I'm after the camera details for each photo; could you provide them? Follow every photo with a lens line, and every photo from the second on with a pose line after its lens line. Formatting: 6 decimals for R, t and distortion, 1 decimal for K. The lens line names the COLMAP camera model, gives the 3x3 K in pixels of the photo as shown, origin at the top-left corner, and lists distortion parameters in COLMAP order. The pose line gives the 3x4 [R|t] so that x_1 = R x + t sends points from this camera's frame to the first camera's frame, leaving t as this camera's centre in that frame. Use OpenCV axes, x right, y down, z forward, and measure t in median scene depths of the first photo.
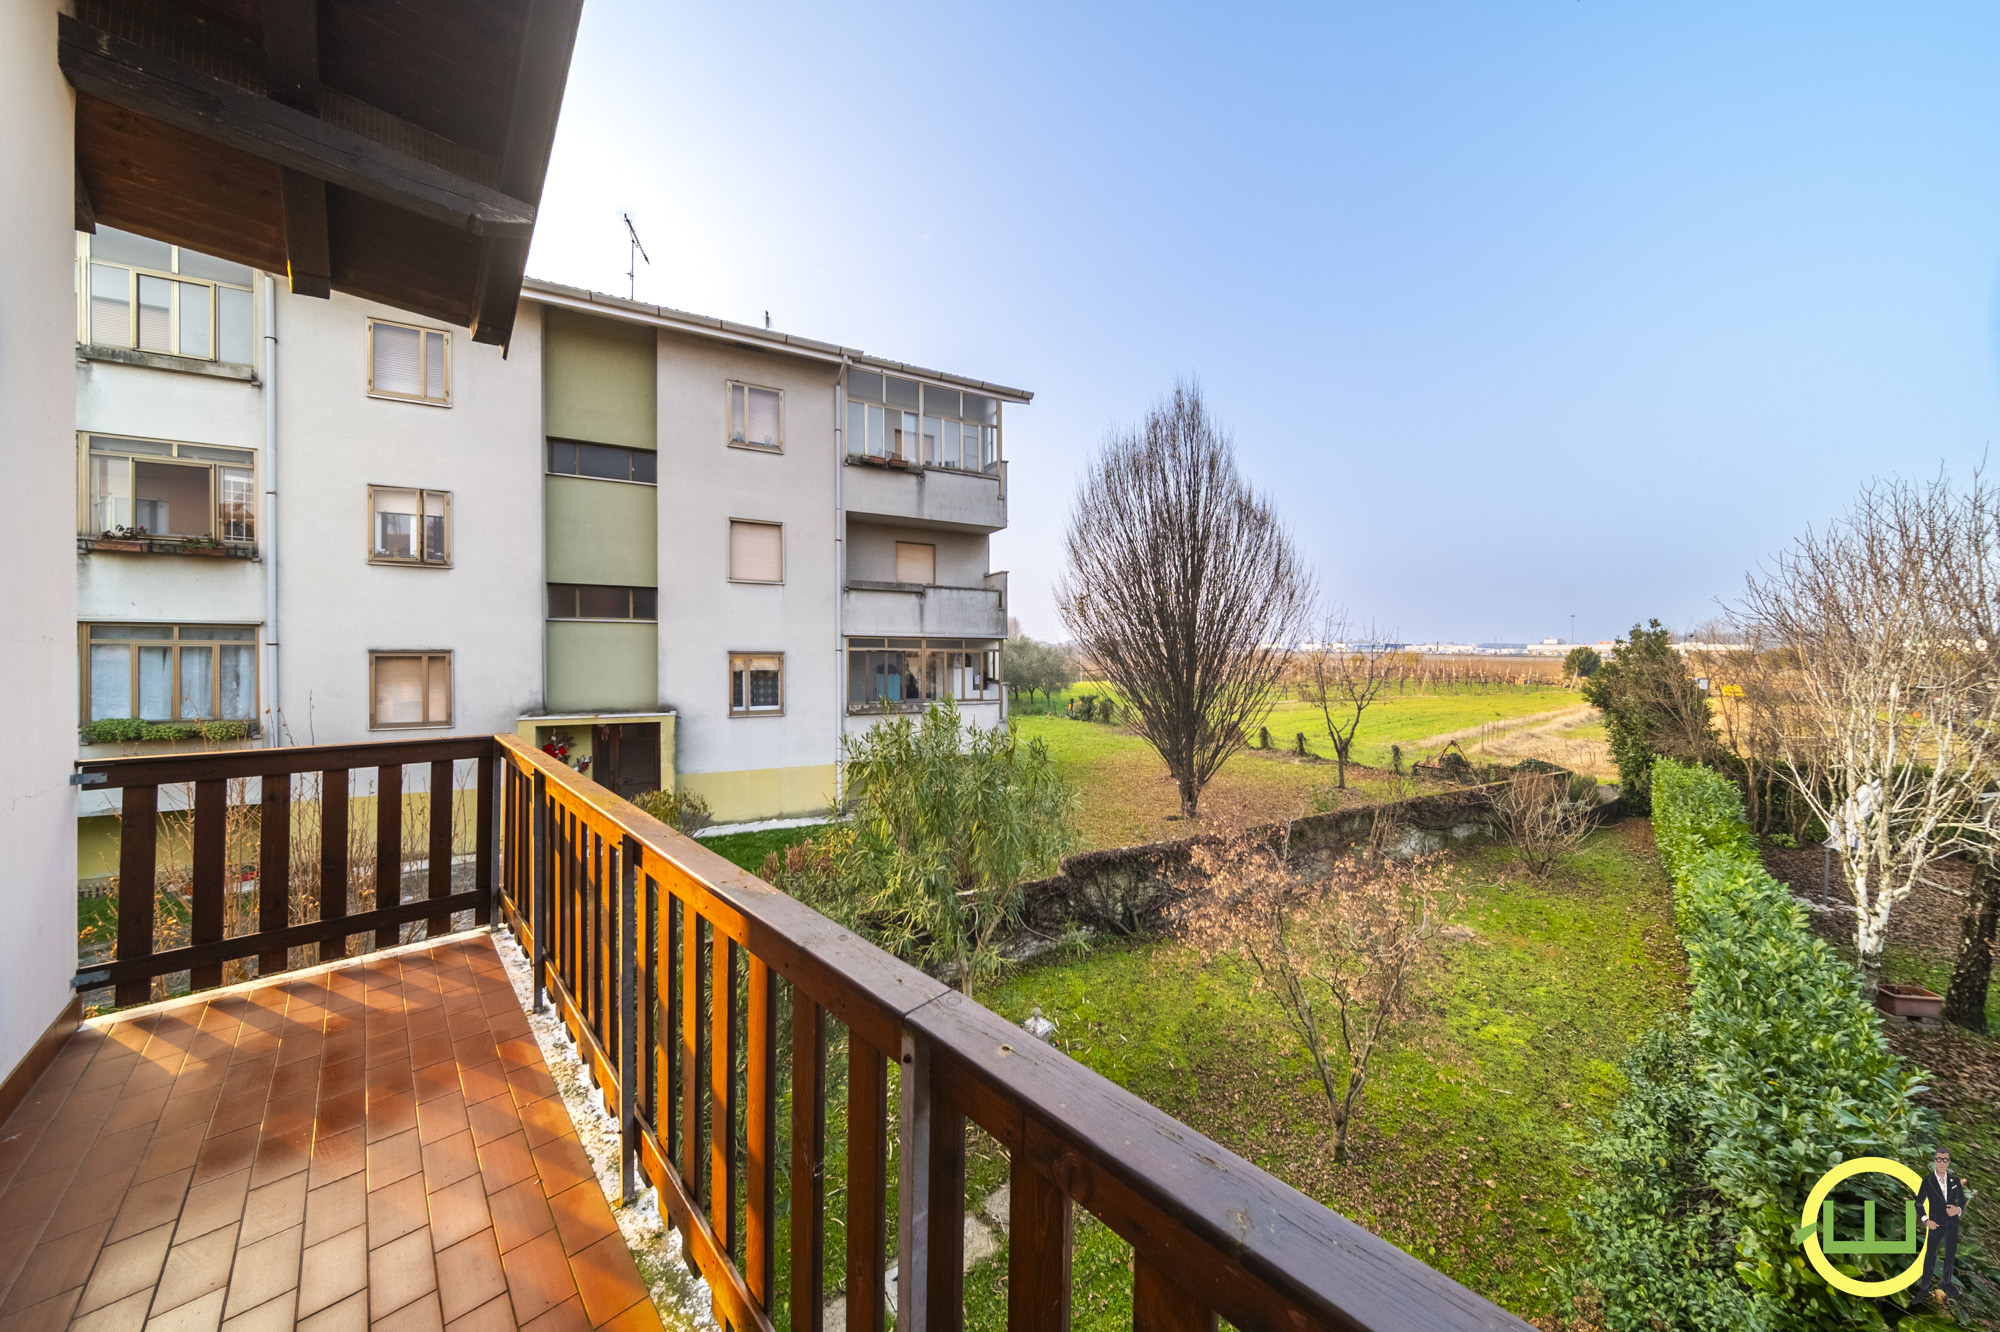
lens RADIAL K [[656.9, 0, 1008.6], [0, 656.9, 665.4], [0, 0, 1]] dist [0.002182, 0.000336]
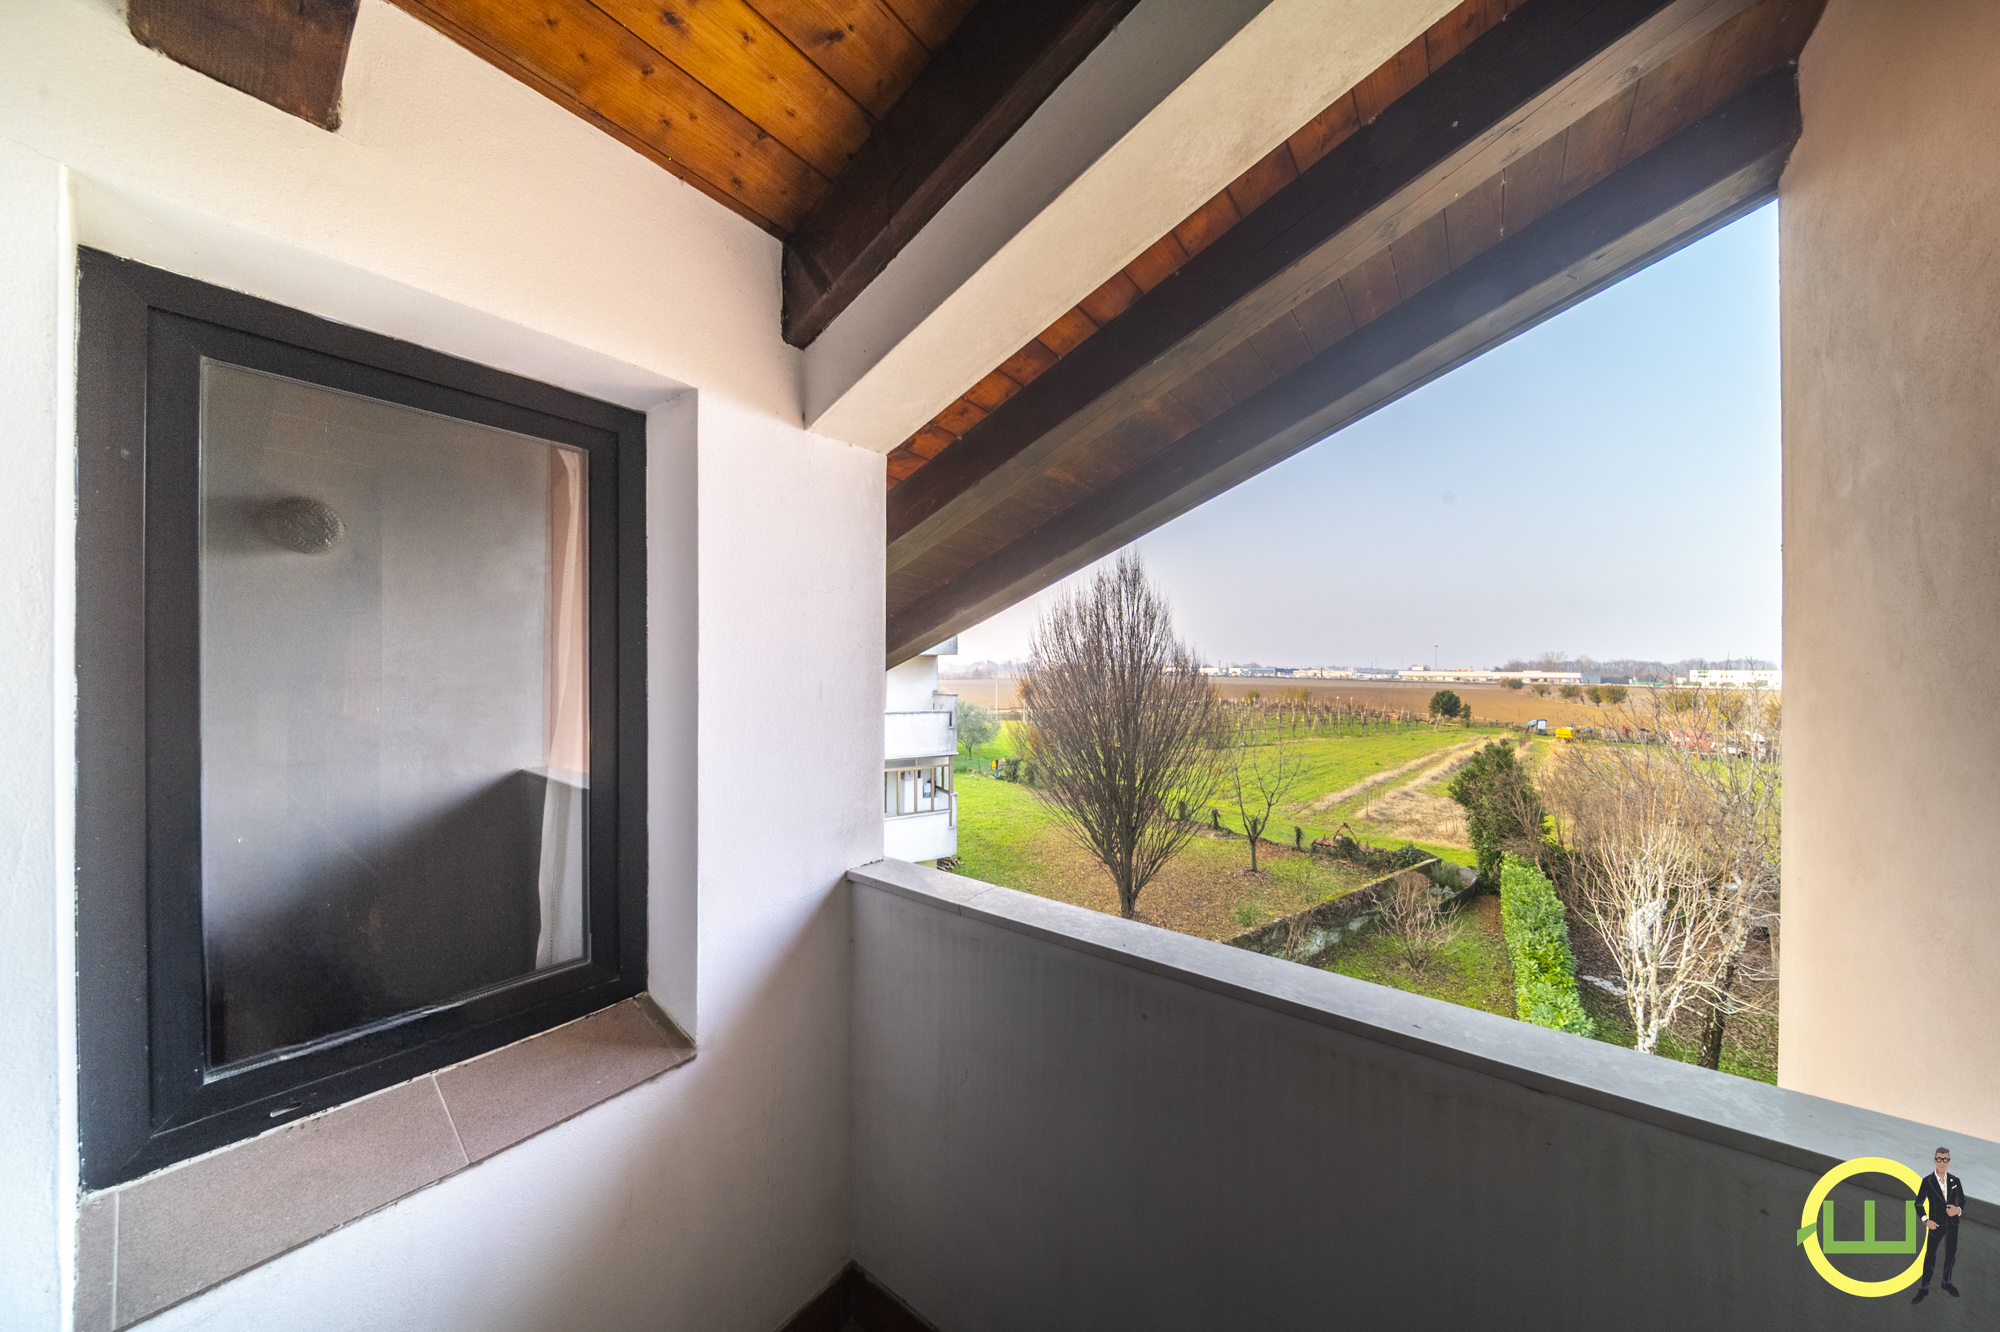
lens RADIAL K [[659.1, 0, 1002.9], [0, 659.1, 711.5], [0, 0, 1]] dist [-0.000562, -0.000104]
pose [[0.991725, -0.020140, 0.126790, -0.060904], [0.016866, 0.999498, 0.026837, -0.133586], [-0.127267, -0.024477, 0.991566, -0.059664]]
